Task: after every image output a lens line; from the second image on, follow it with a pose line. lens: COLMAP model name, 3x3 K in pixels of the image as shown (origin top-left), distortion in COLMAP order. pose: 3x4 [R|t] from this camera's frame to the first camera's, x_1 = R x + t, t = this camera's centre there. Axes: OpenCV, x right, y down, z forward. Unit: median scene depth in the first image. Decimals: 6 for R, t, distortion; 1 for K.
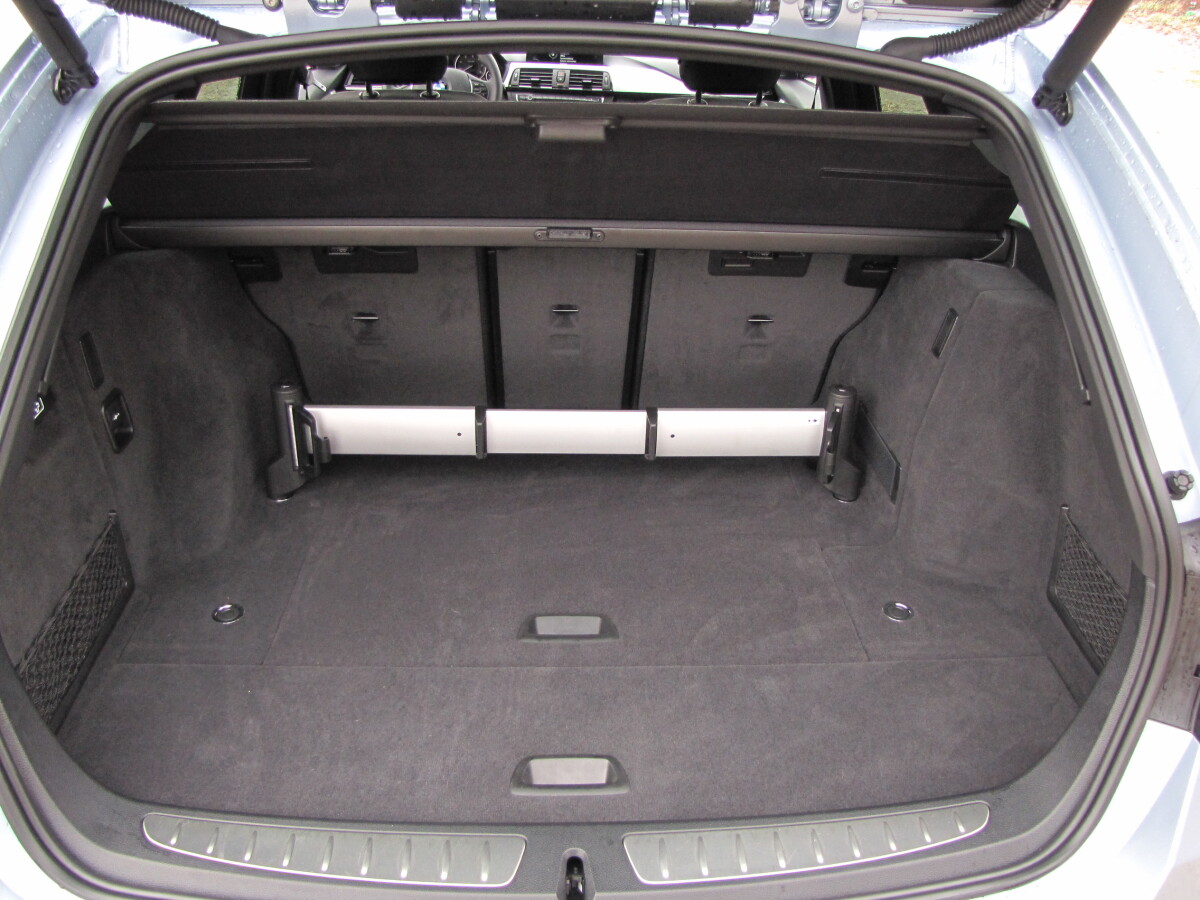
lens RADIAL K [[1029.8, 0, 604.8], [0, 1029.8, 427.0], [0, 0, 1]] dist [-0.180250, 0.176062]
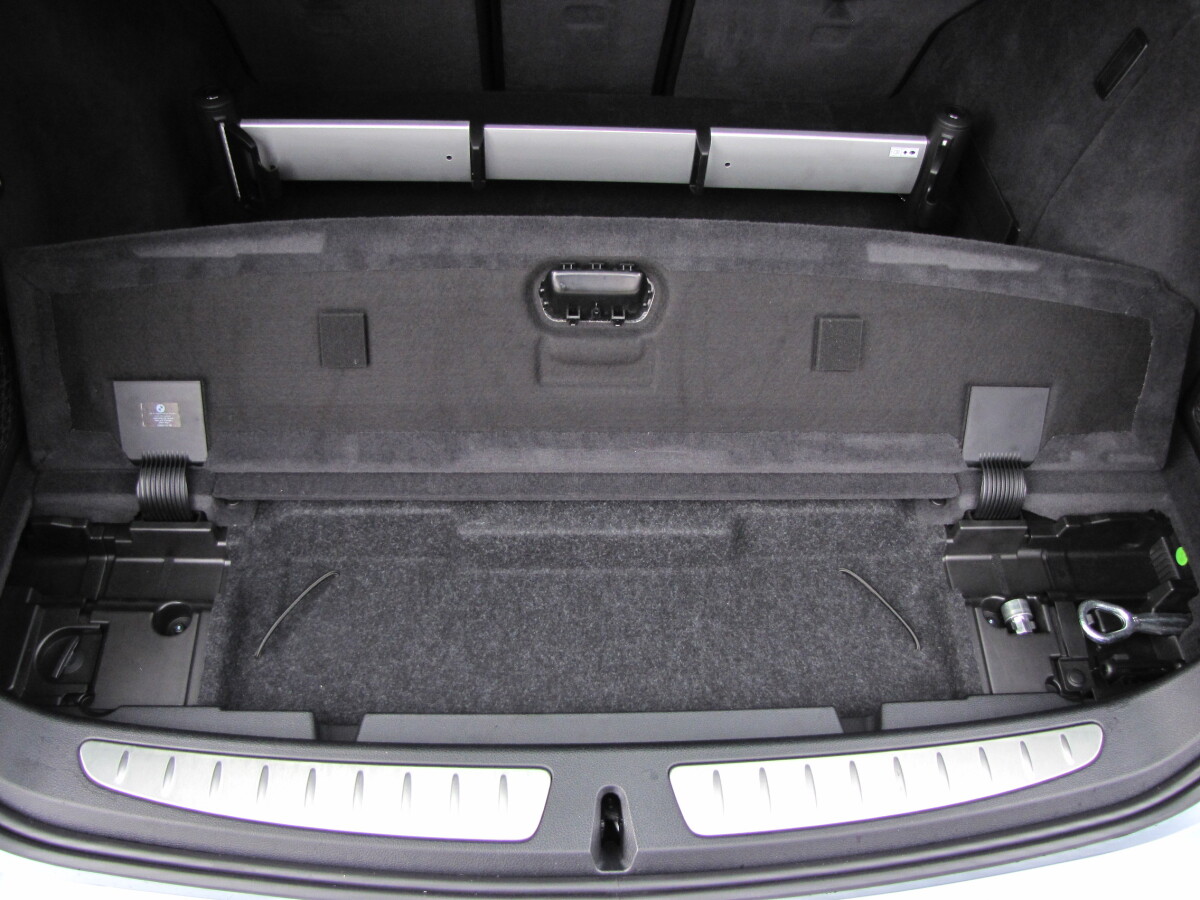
lens RADIAL K [[1029.8, 0, 604.8], [0, 1029.8, 427.0], [0, 0, 1]] dist [-0.180250, 0.176062]
pose [[0.999481, 0.023267, 0.022301, -0.038873], [-0.030285, 0.914694, 0.403011, -0.116835], [-0.011022, -0.403477, 0.914923, 0.230374]]
